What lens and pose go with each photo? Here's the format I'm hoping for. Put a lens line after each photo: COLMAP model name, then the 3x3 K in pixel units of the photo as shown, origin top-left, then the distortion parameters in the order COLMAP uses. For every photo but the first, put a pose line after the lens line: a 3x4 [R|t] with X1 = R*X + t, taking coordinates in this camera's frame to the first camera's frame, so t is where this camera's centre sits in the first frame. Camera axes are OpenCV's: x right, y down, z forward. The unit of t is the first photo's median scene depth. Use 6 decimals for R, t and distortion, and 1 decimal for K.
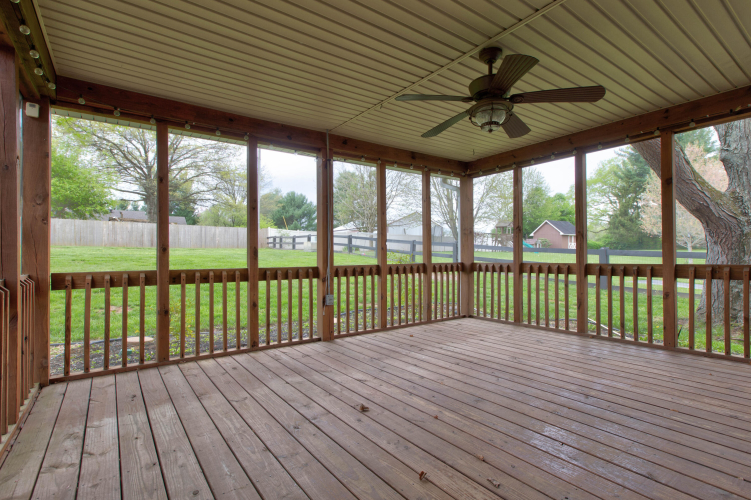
lens RADIAL K [[341.6, 0, 369.2], [0, 341.6, 249.6], [0, 0, 1]] dist [0.000911, -0.001504]
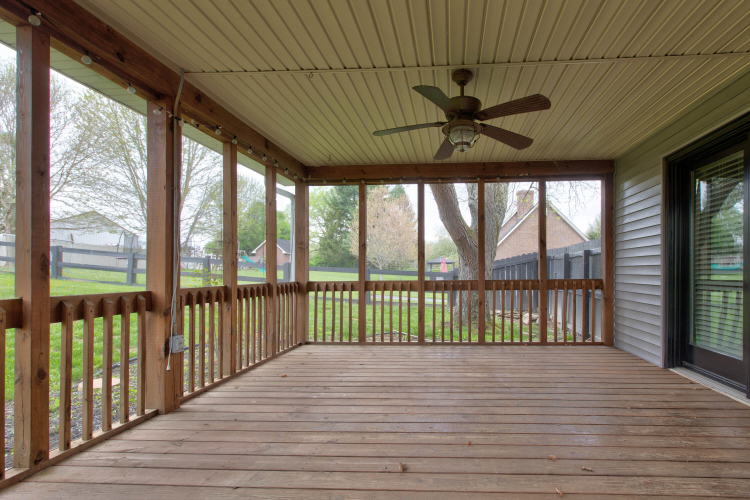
lens RADIAL K [[388.2, 0, 375.1], [0, 388.2, 267.2], [0, 0, 1]] dist [0.002191, 0.000481]
pose [[0.643301, 0.014885, 0.765469, -0.409941], [-0.013210, 0.999878, -0.008342, 0.008482], [-0.765499, -0.004745, 0.643419, 0.263587]]
